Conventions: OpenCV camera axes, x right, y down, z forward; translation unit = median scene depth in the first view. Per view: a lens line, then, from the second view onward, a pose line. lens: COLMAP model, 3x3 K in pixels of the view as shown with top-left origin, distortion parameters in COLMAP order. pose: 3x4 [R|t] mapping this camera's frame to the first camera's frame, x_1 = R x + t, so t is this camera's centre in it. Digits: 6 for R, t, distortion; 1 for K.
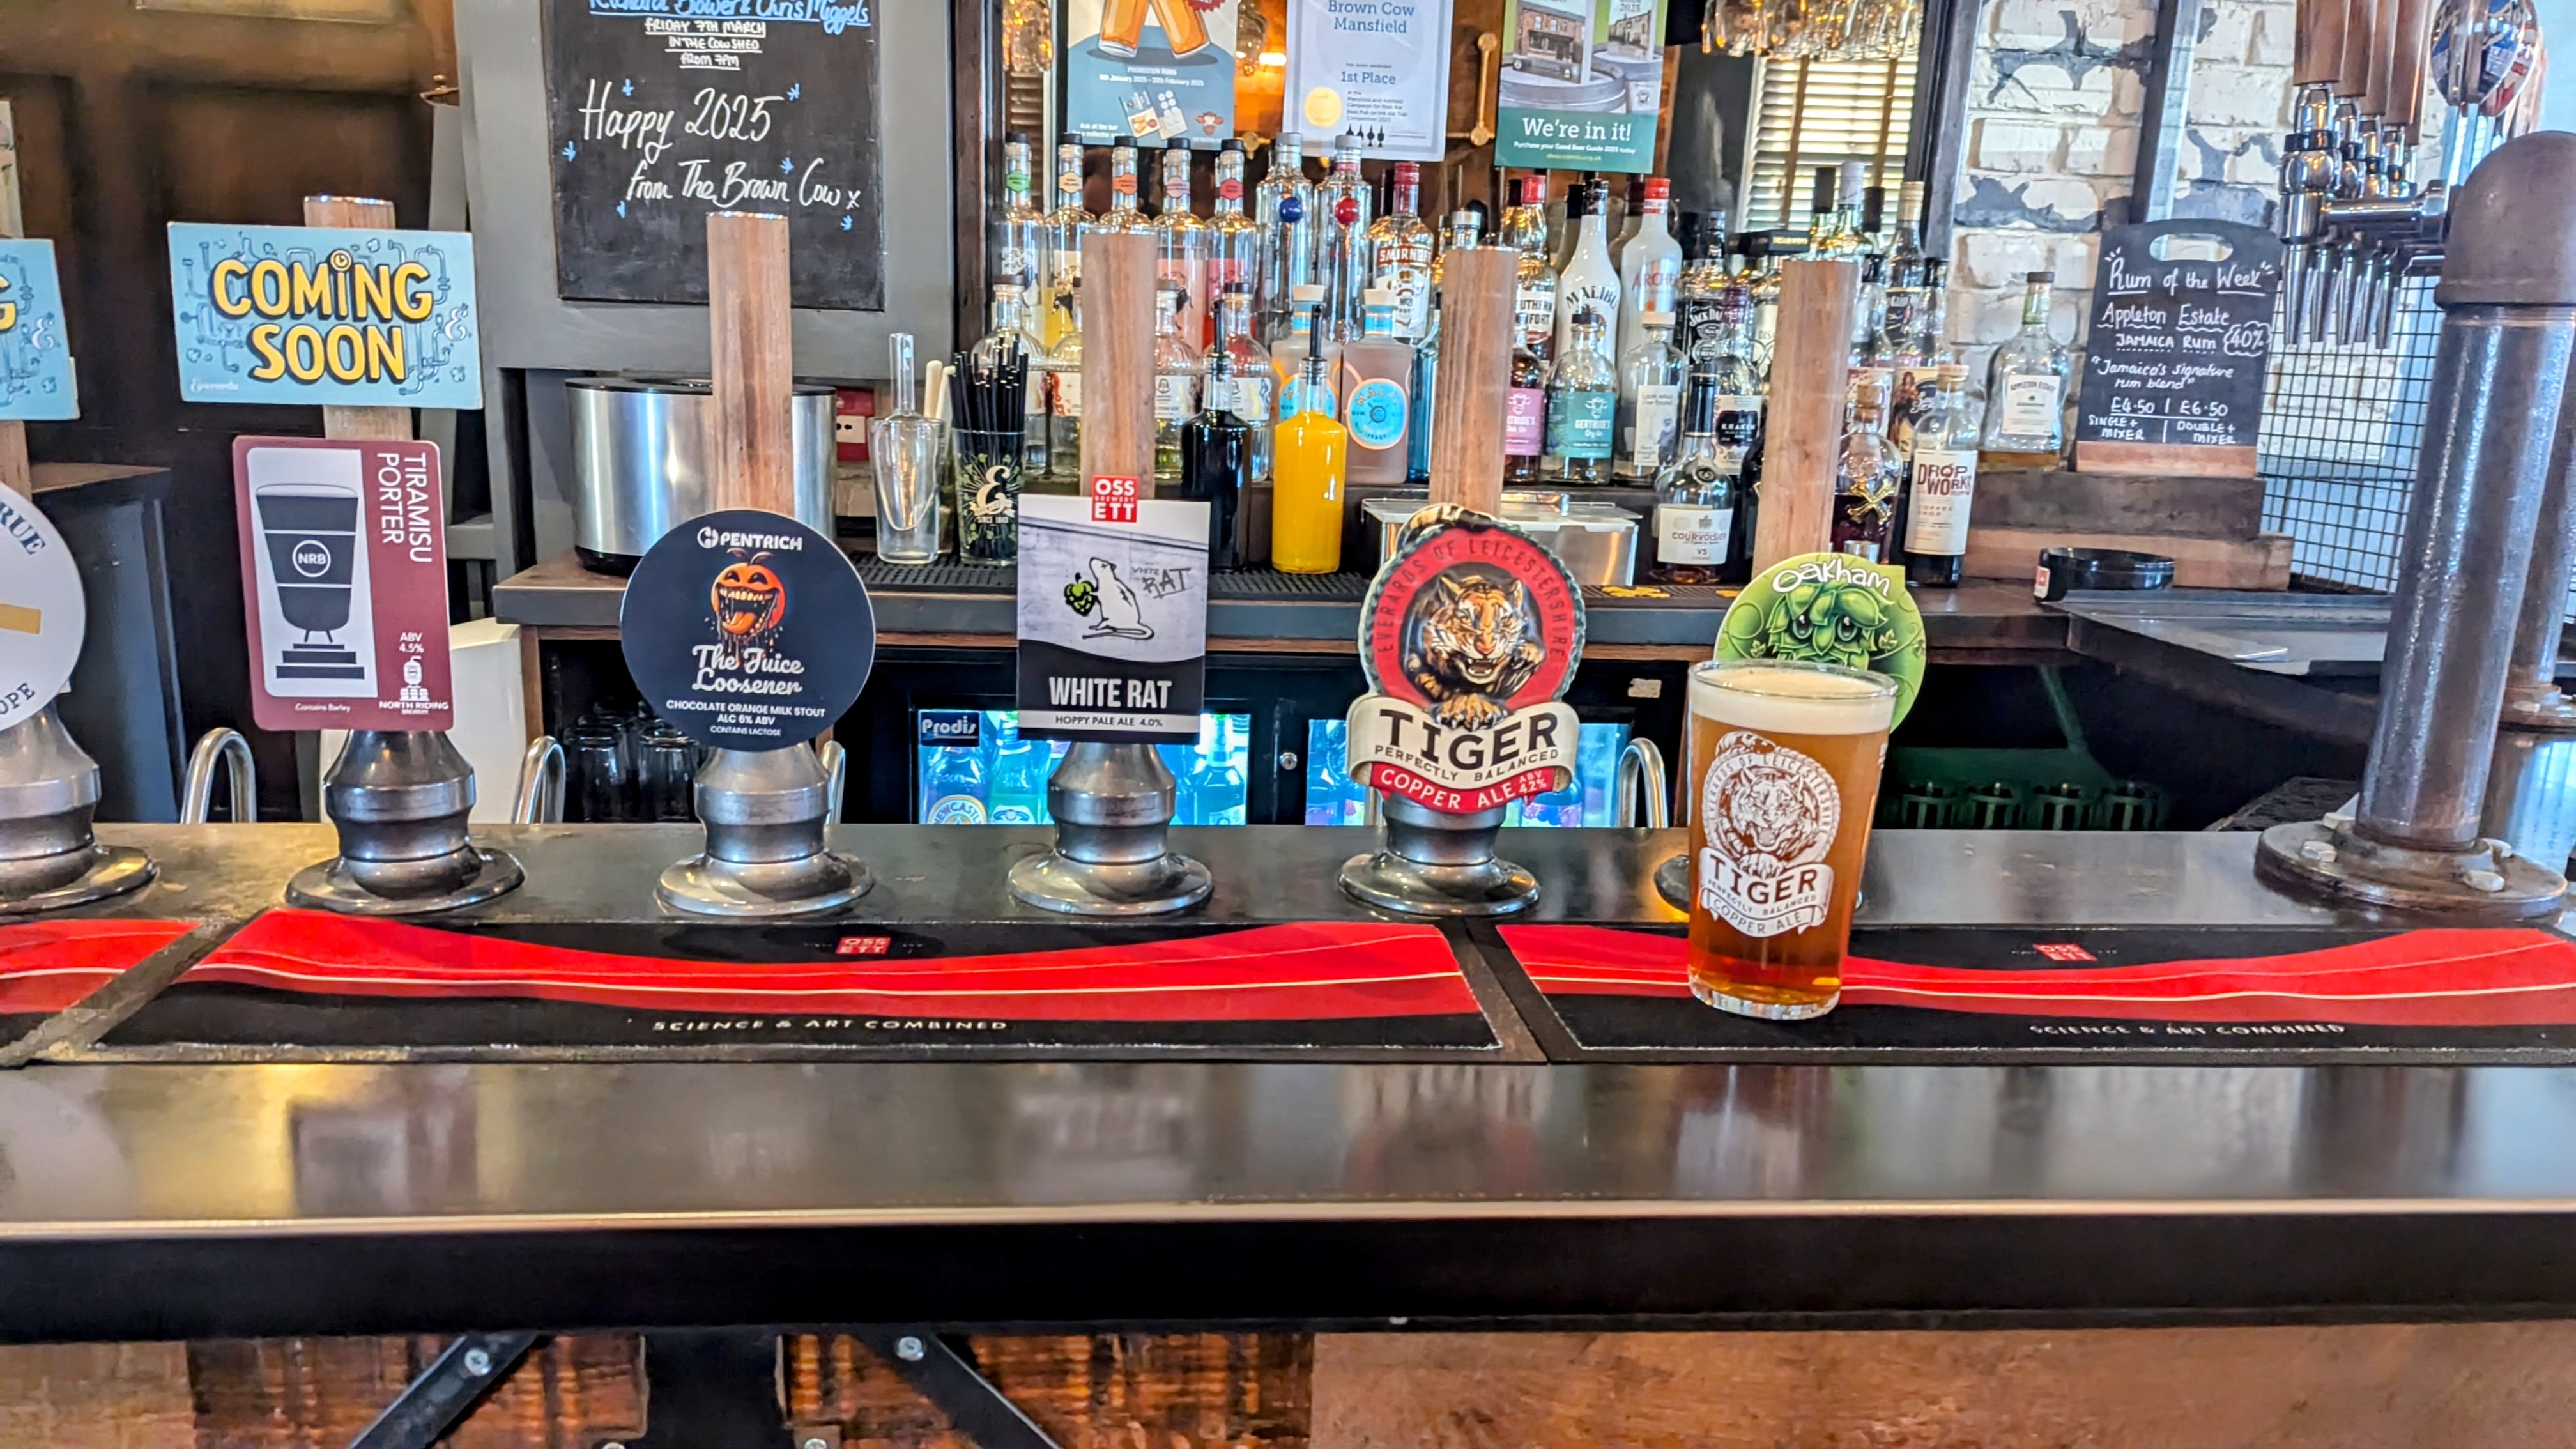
lens RADIAL K [[1775.3, 0, 1286.4], [0, 1775.3, 769.9], [0, 0, 1]] dist [0.022398, -0.035841]
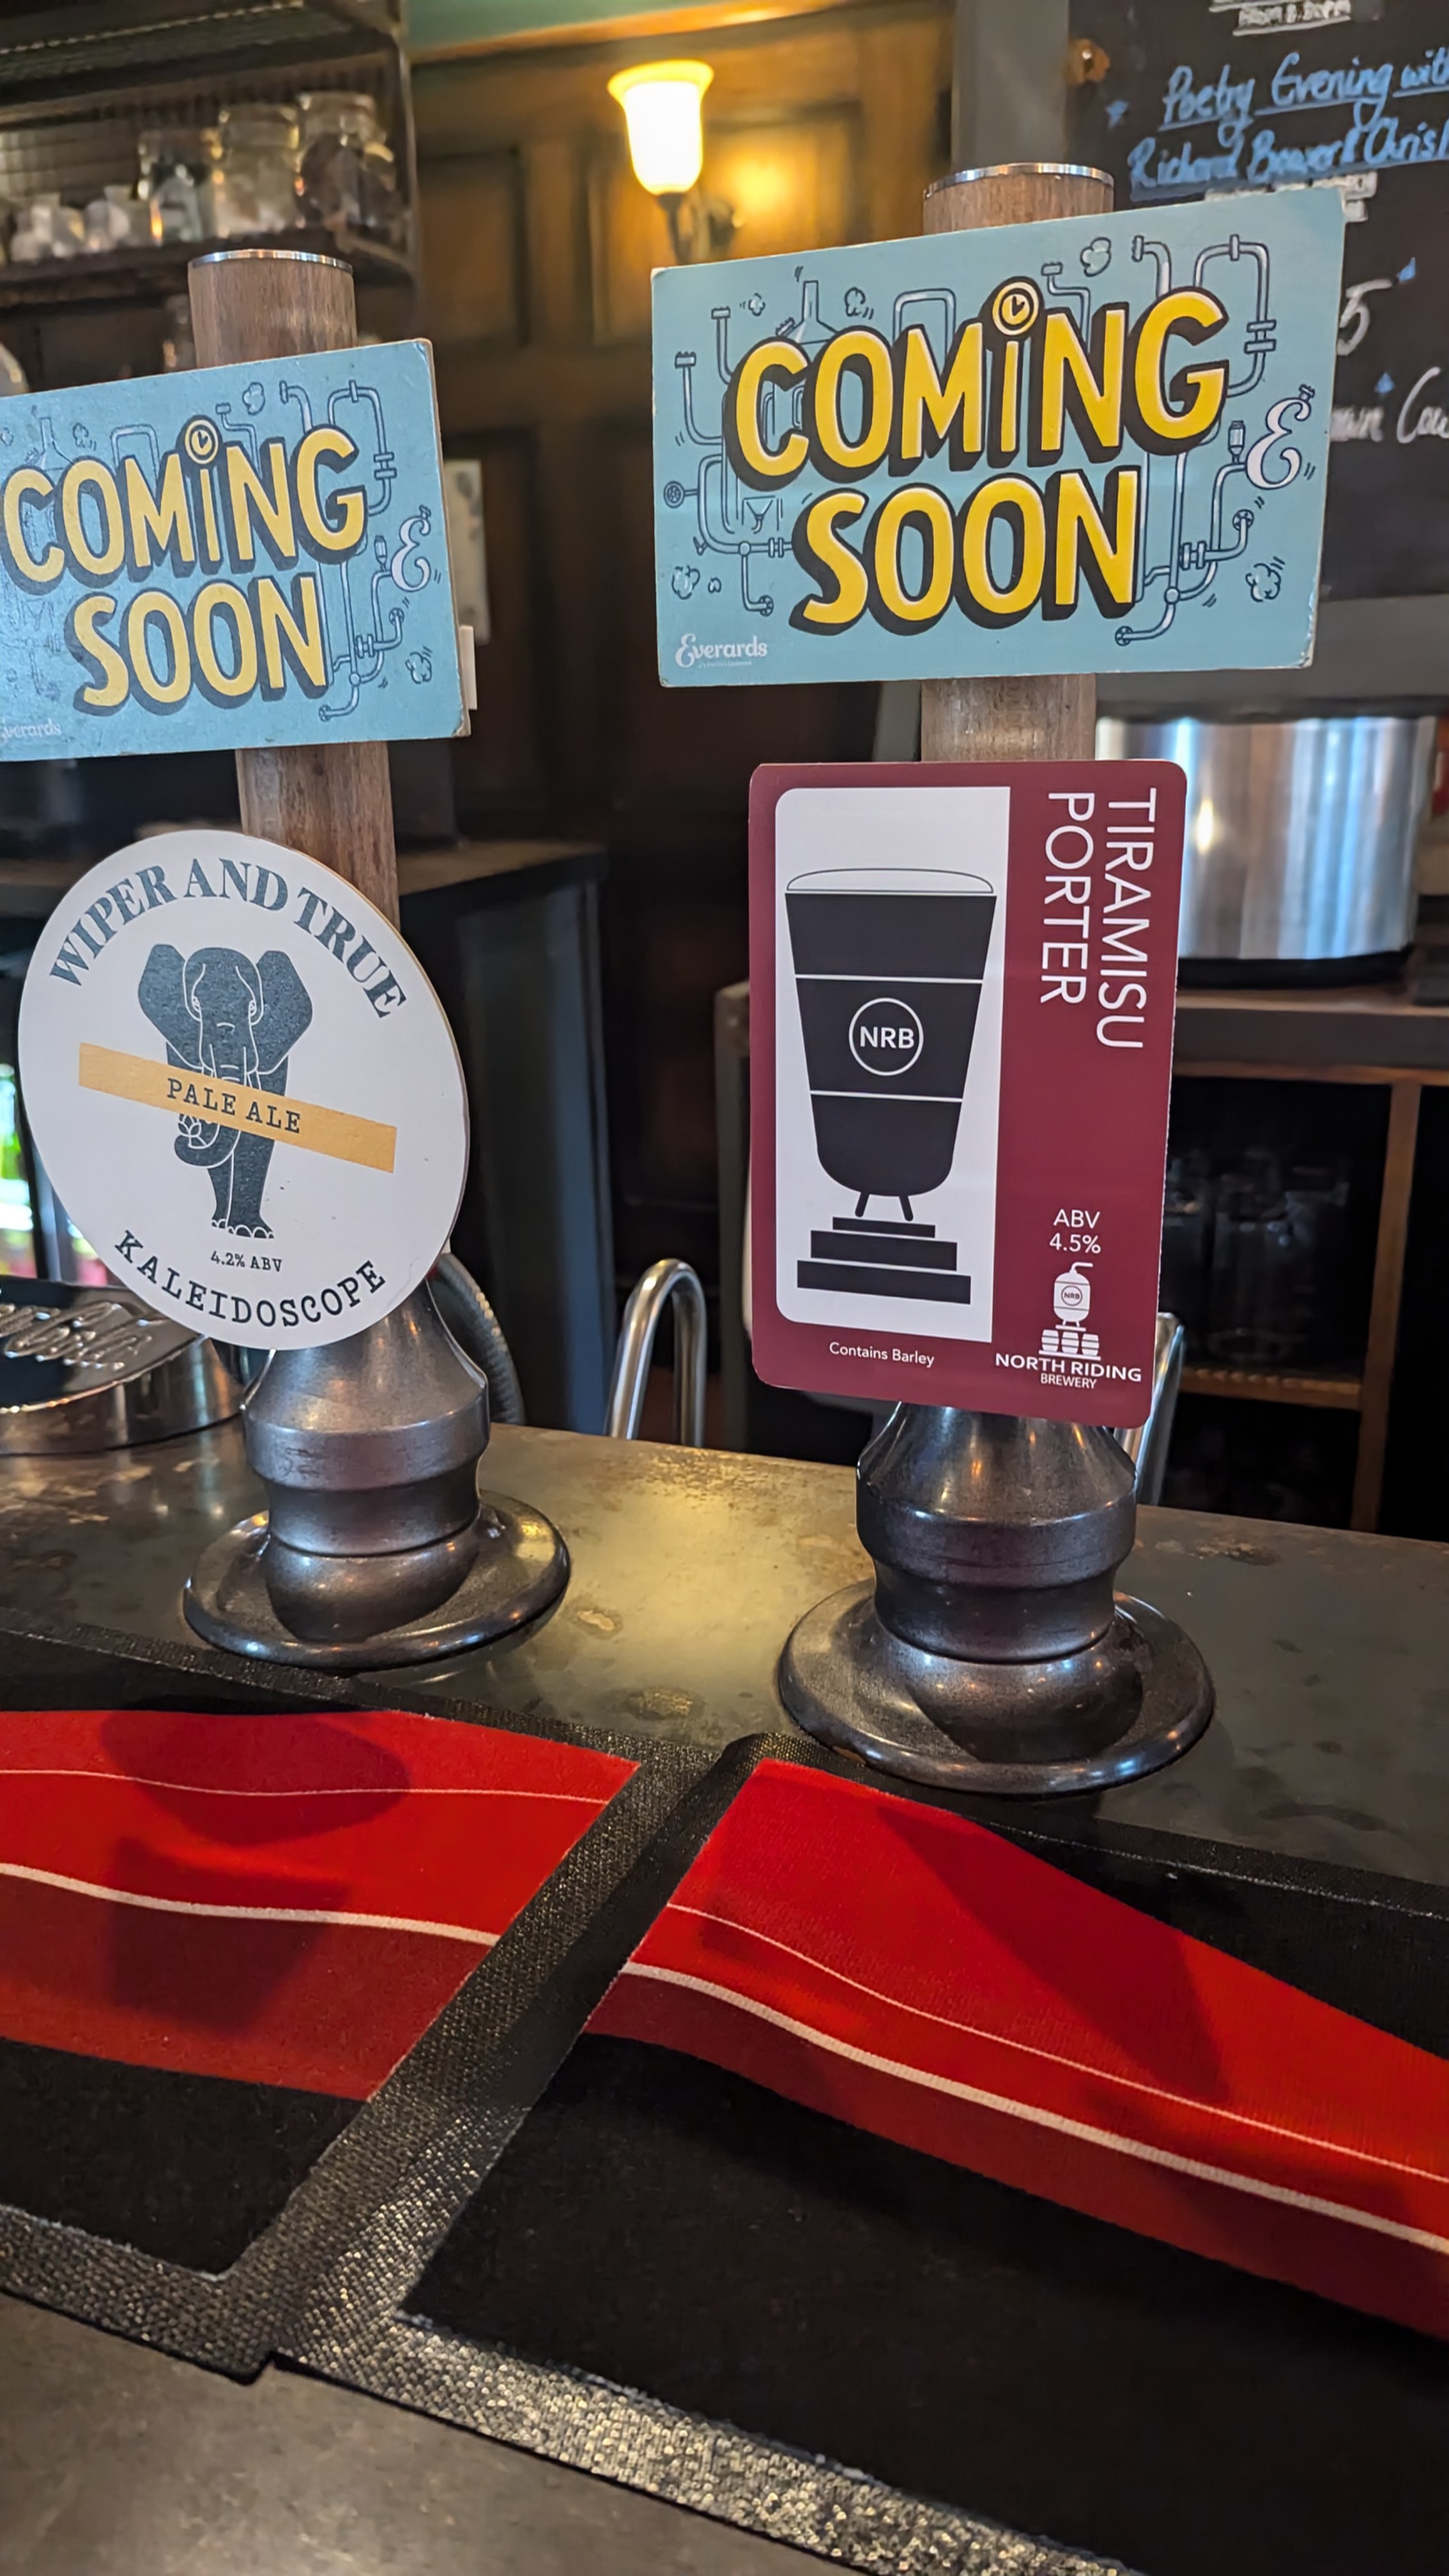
lens RADIAL K [[1775.3, 0, 732.6], [0, 1775.3, 1300.1], [0, 0, 1]] dist [0.022398, -0.035841]
pose [[0.885048, 0.096938, -0.455294, -0.370770], [-0.056297, 0.993187, 0.102028, -0.096131], [0.462082, -0.064668, 0.884476, 0.579961]]
